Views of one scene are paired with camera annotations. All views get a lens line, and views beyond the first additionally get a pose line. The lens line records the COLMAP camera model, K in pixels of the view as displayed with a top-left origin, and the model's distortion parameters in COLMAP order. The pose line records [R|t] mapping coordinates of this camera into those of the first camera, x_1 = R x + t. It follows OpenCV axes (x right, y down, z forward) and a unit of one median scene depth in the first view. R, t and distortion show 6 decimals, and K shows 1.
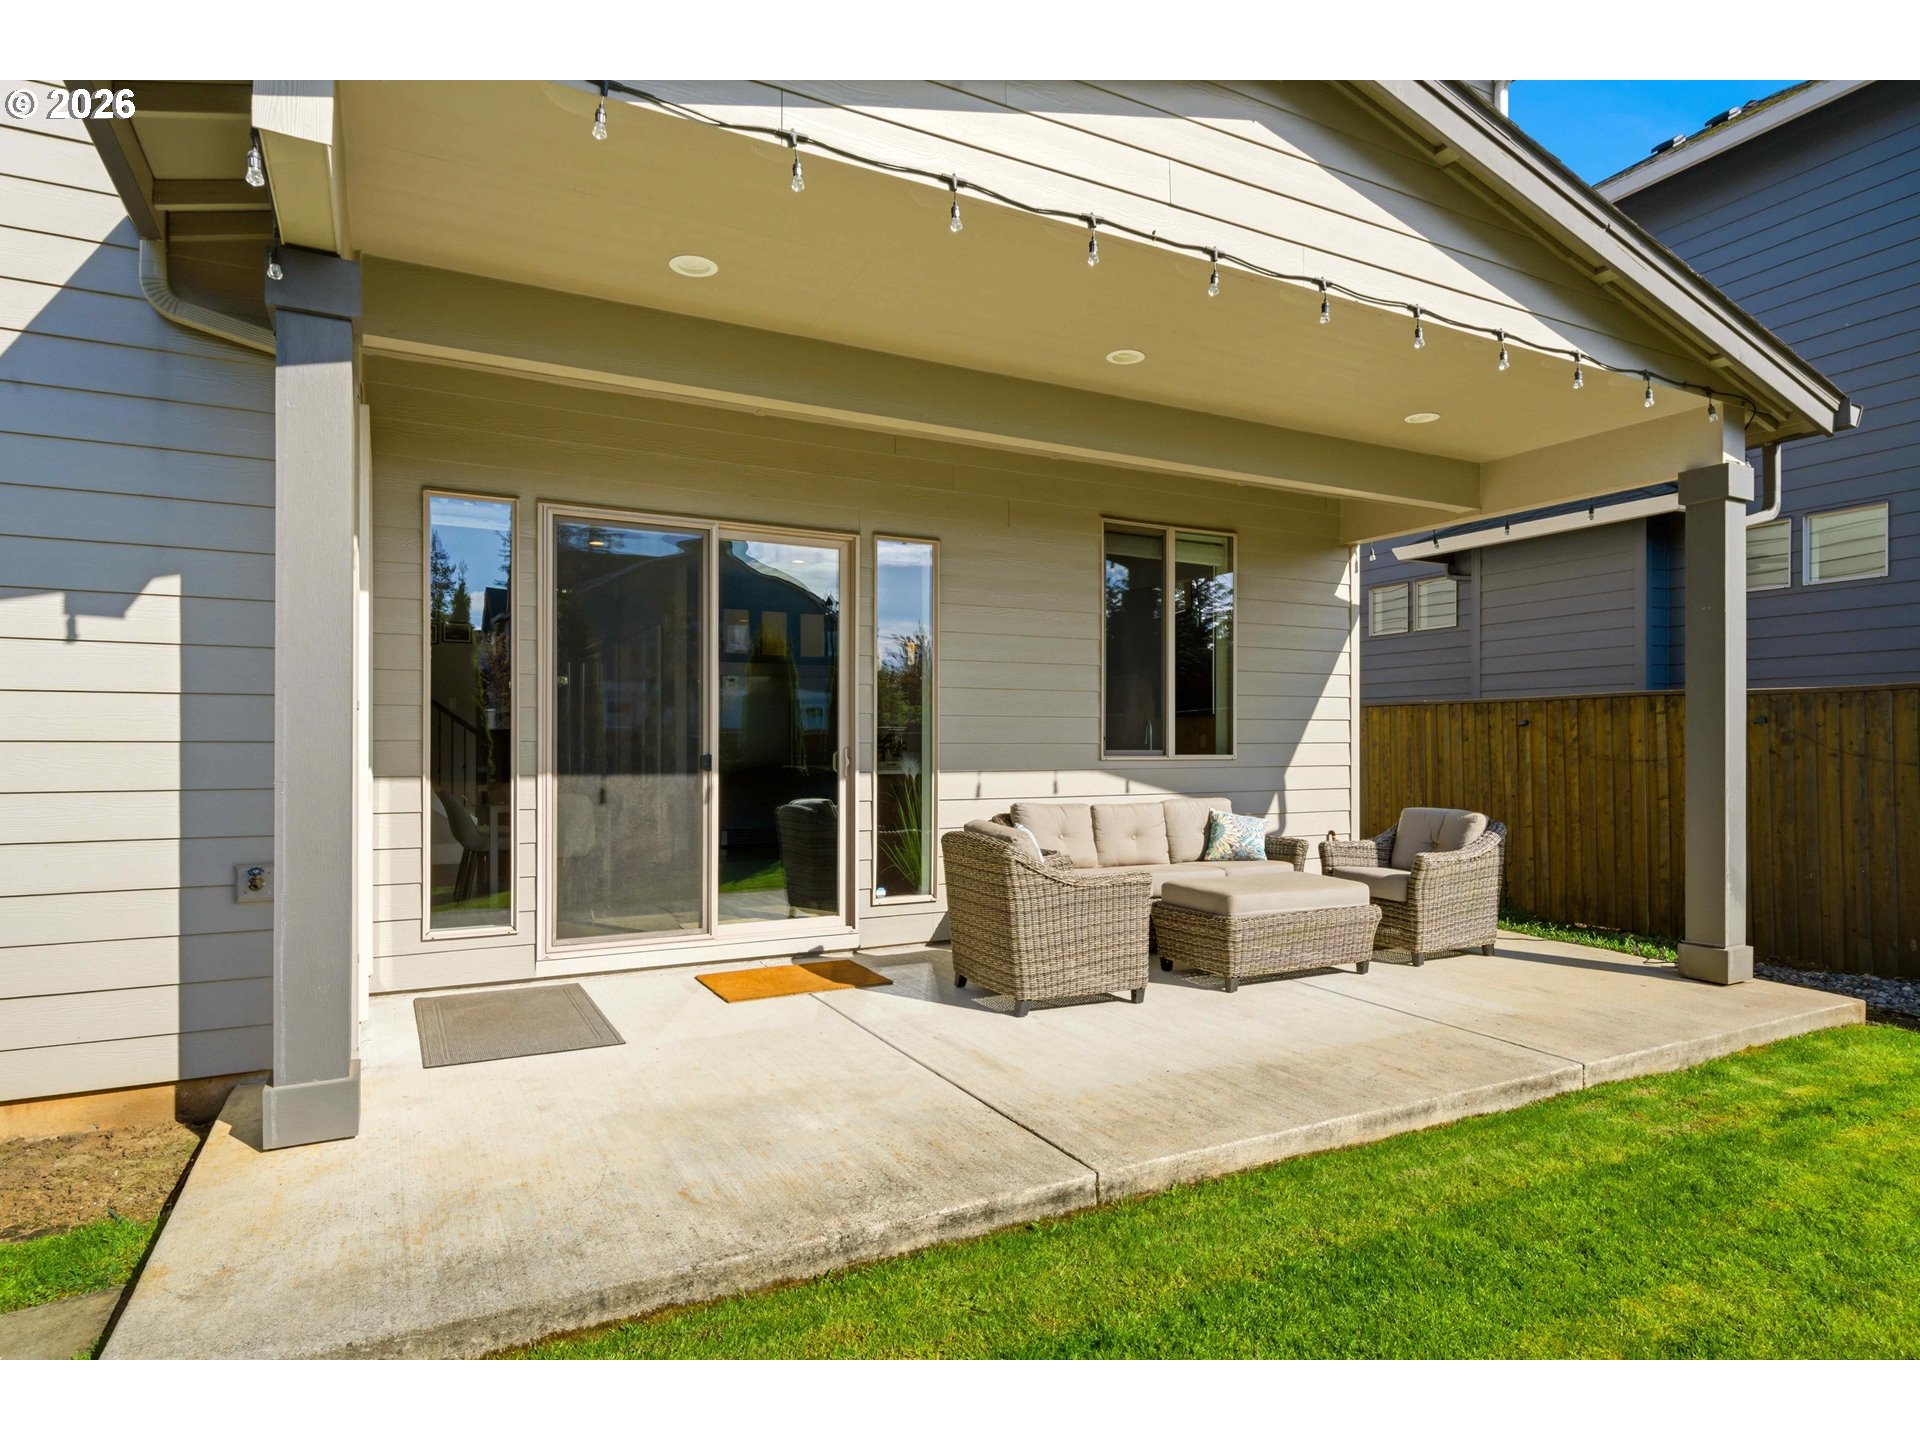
lens RADIAL K [[1071.0, 0, 959.9], [0, 1071.0, 734.5], [0, 0, 1]] dist [0.000719, 0.001155]
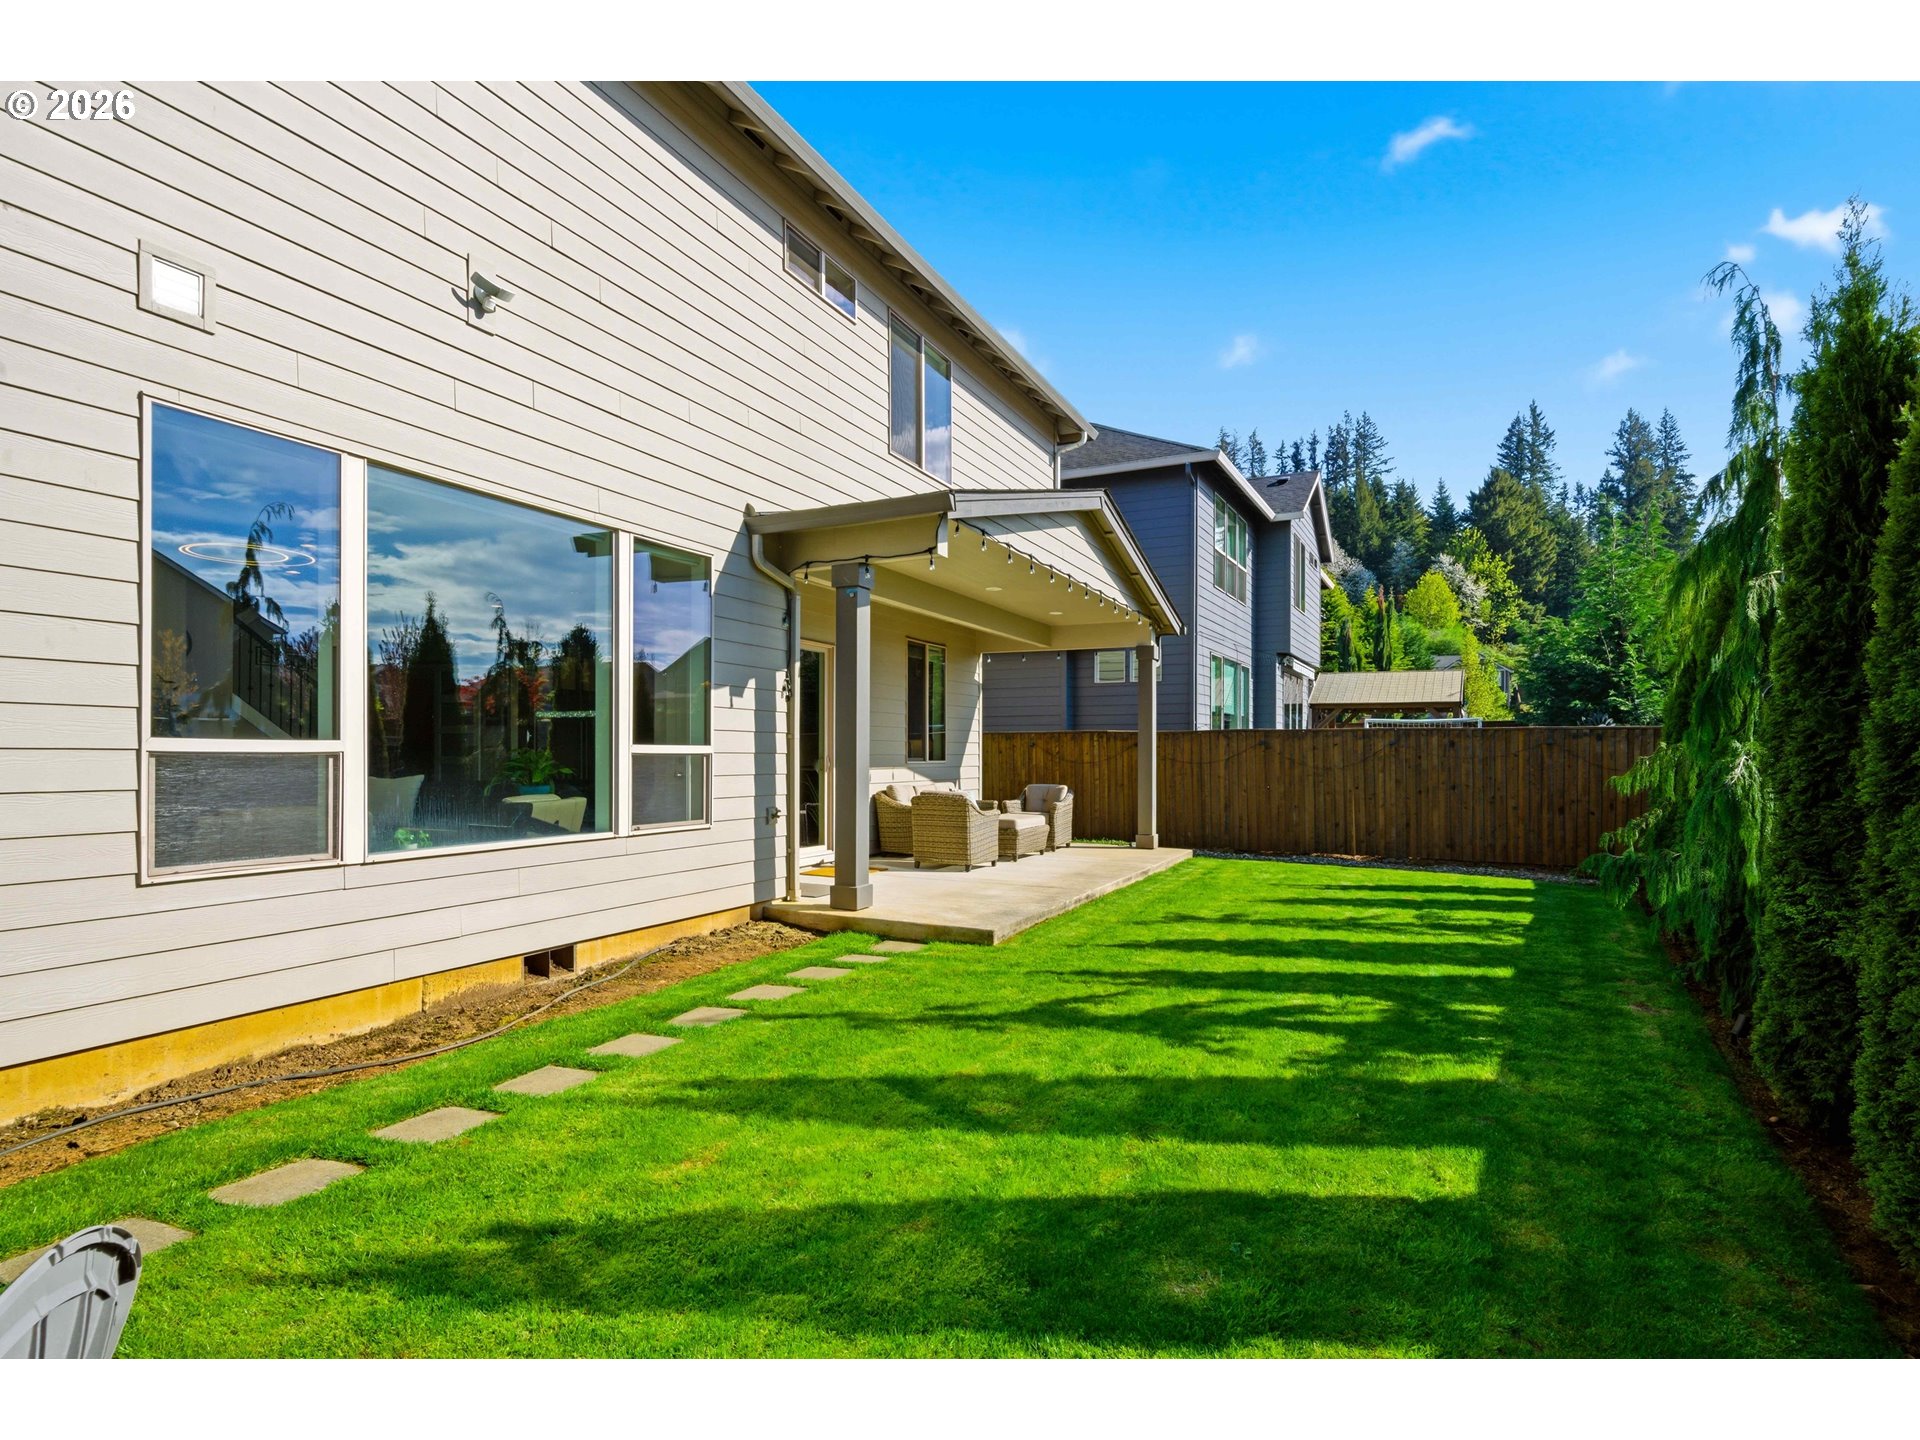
lens RADIAL K [[1023.2, 0, 961.6], [0, 1023.2, 735.0], [0, 0, 1]] dist [0.003534, 0.000425]
pose [[0.786642, 0.014595, 0.617236, -1.129161], [-0.009357, 0.999888, -0.011718, -0.006549], [-0.617338, 0.003443, 0.786691, -0.628687]]
